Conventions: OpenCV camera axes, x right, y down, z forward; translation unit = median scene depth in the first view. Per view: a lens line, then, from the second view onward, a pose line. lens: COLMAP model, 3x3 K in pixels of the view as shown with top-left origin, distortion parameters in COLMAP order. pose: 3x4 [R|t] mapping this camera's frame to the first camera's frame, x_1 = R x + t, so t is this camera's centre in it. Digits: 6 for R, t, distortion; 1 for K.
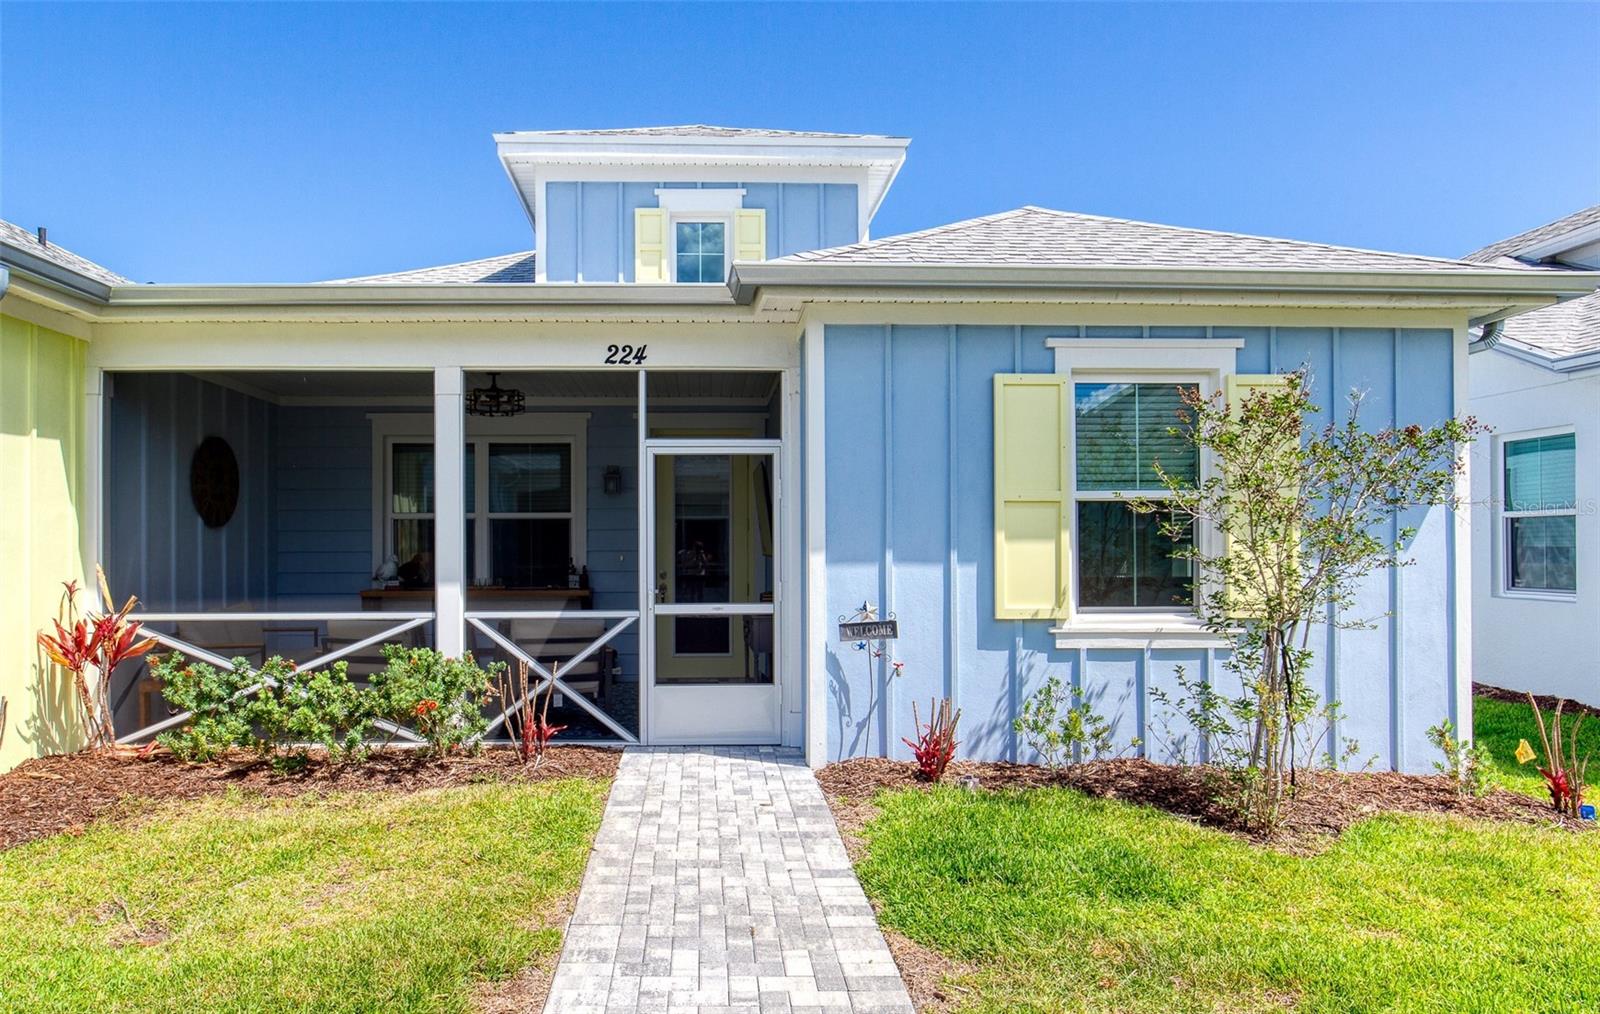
lens RADIAL K [[983.6, 0, 733.2], [0, 983.6, 542.7], [0, 0, 1]] dist [-0.014379, 0.000338]
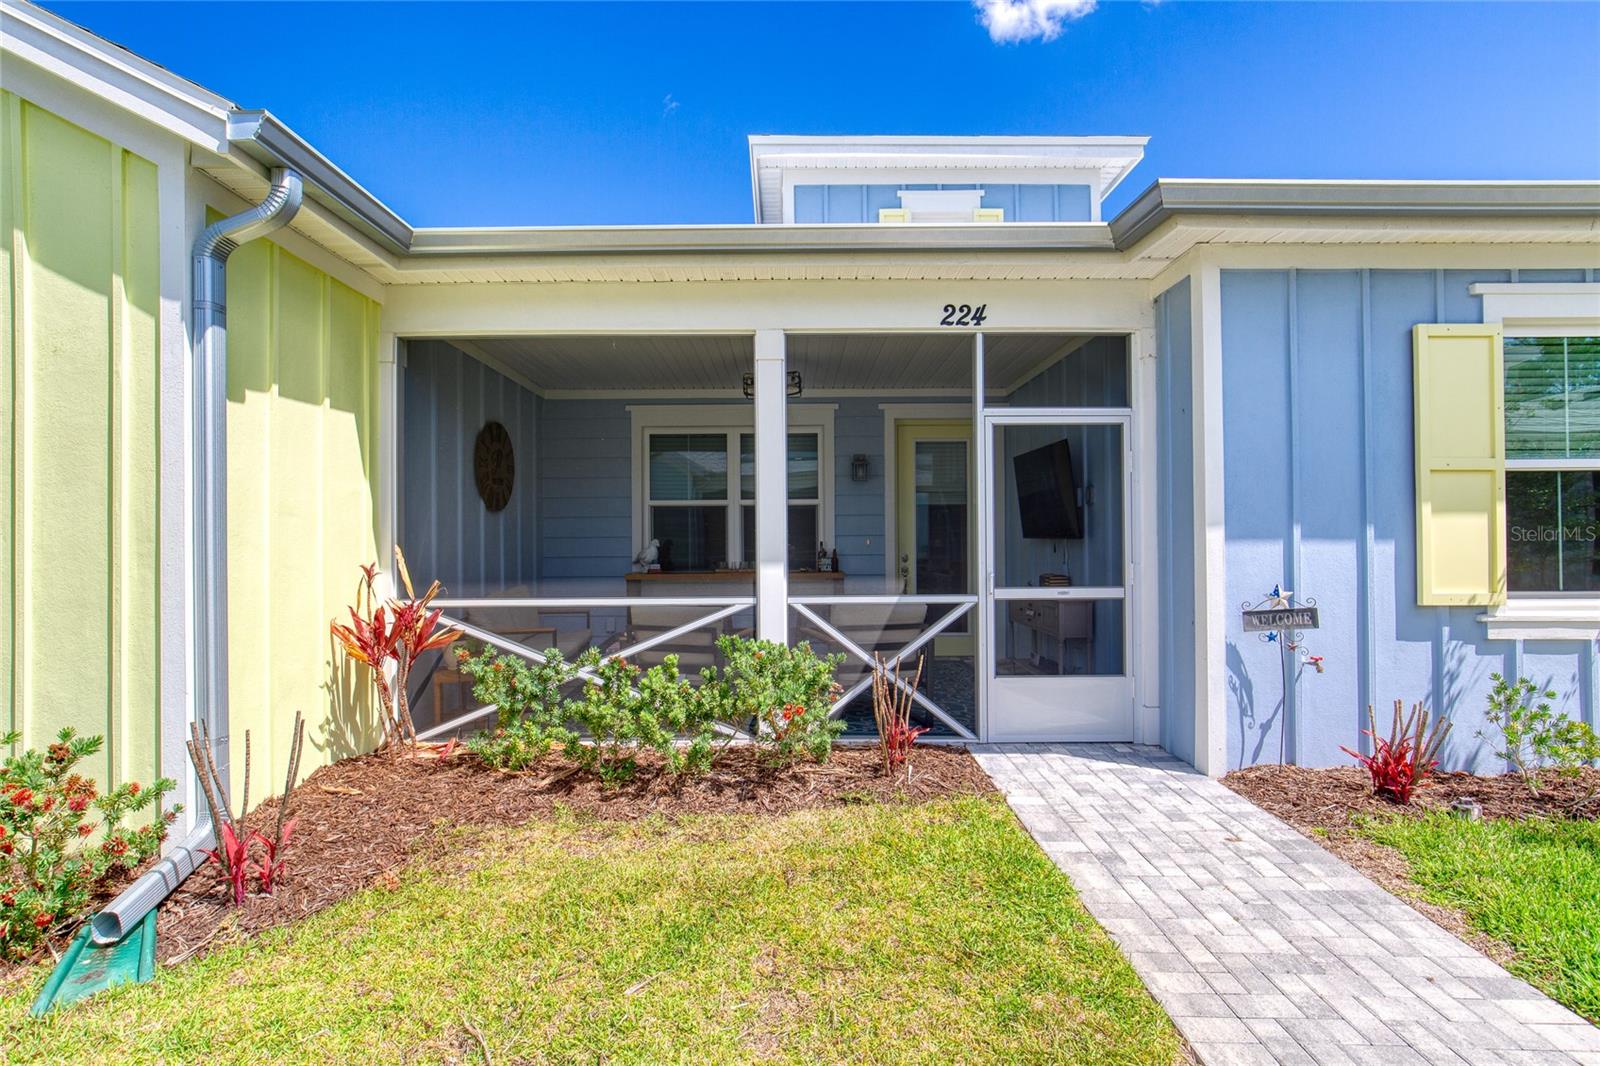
lens RADIAL K [[732.1, 0, 798.6], [0, 732.1, 537.3], [0, 0, 1]] dist [-0.014716, 0.006058]
pose [[0.999729, -0.002558, -0.023160, -0.264984], [0.002580, 0.999996, 0.000890, 0.015135], [0.023157, -0.000950, 0.999731, 0.339157]]
